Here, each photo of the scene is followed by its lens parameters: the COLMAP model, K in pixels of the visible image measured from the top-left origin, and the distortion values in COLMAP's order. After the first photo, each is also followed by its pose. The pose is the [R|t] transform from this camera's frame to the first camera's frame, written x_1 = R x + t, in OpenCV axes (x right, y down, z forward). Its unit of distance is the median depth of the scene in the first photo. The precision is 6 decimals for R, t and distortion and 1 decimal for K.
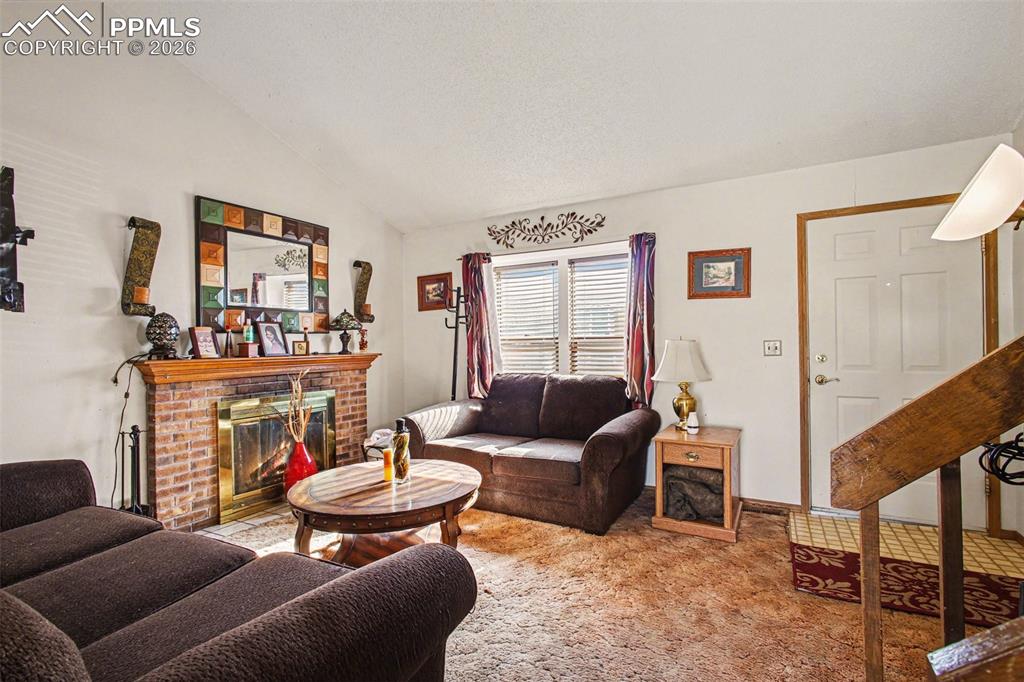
lens RADIAL K [[476.4, 0, 520.4], [0, 476.4, 339.5], [0, 0, 1]] dist [-0.000924, -0.000441]
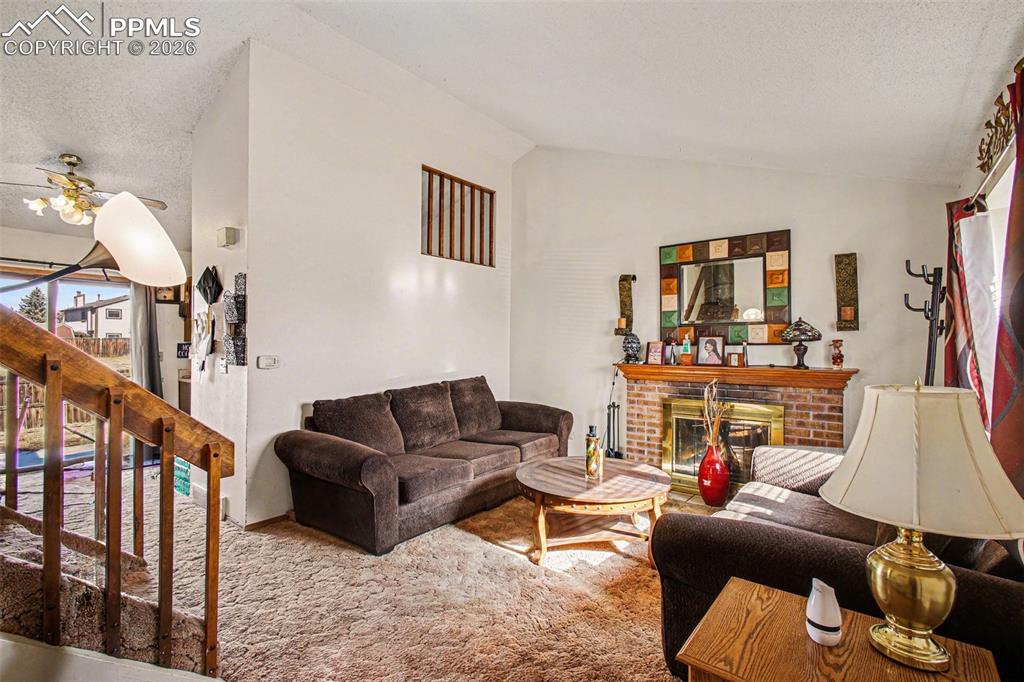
lens RADIAL K [[476.4, 0, 511.7], [0, 476.4, 338.9], [0, 0, 1]] dist [-0.000924, -0.000441]
pose [[-0.169686, 0.005265, -0.985484, 0.754817], [0.010781, 0.999936, 0.003486, -0.042315], [0.985439, -0.010033, -0.169732, 0.798675]]
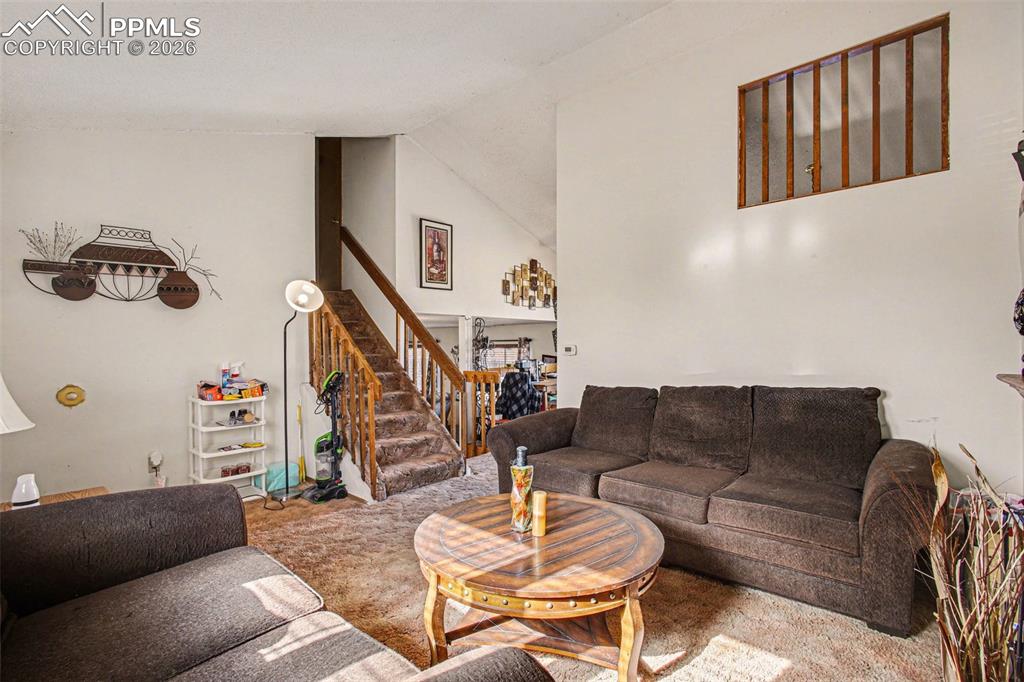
lens RADIAL K [[476.4, 0, 519.6], [0, 476.4, 346.1], [0, 0, 1]] dist [-0.000924, -0.000441]
pose [[-0.980998, 0.015795, 0.193374, -0.316820], [0.014523, 0.999863, -0.007995, 0.006870], [-0.193474, -0.005035, -0.981093, 1.392834]]
